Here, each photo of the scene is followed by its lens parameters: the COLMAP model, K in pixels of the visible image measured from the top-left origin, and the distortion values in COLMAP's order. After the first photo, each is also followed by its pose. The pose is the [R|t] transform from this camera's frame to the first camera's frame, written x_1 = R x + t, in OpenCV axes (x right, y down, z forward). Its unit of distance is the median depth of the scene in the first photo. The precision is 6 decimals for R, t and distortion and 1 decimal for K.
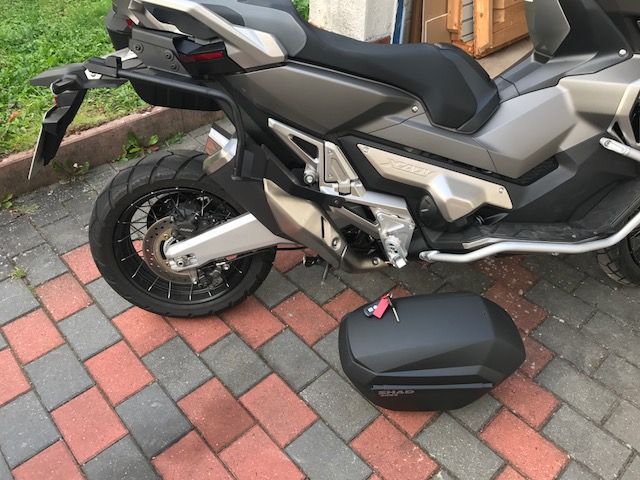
lens RADIAL K [[521.5, 0, 322.9], [0, 521.5, 230.4], [0, 0, 1]] dist [0.051178, -0.086803]
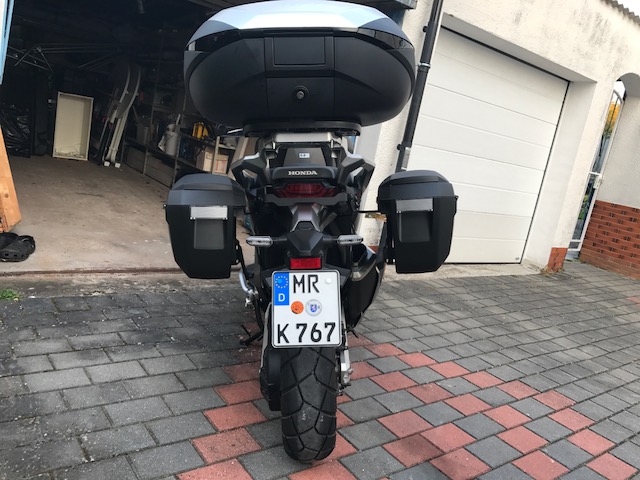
lens RADIAL K [[521.5, 0, 322.9], [0, 521.5, 230.4], [0, 0, 1]] dist [0.051178, -0.086803]
pose [[0.096351, -0.190629, 0.976922, -1.382909], [0.488810, 0.864043, 0.120393, -0.383796], [-0.867053, 0.465929, 0.176433, 0.708420]]
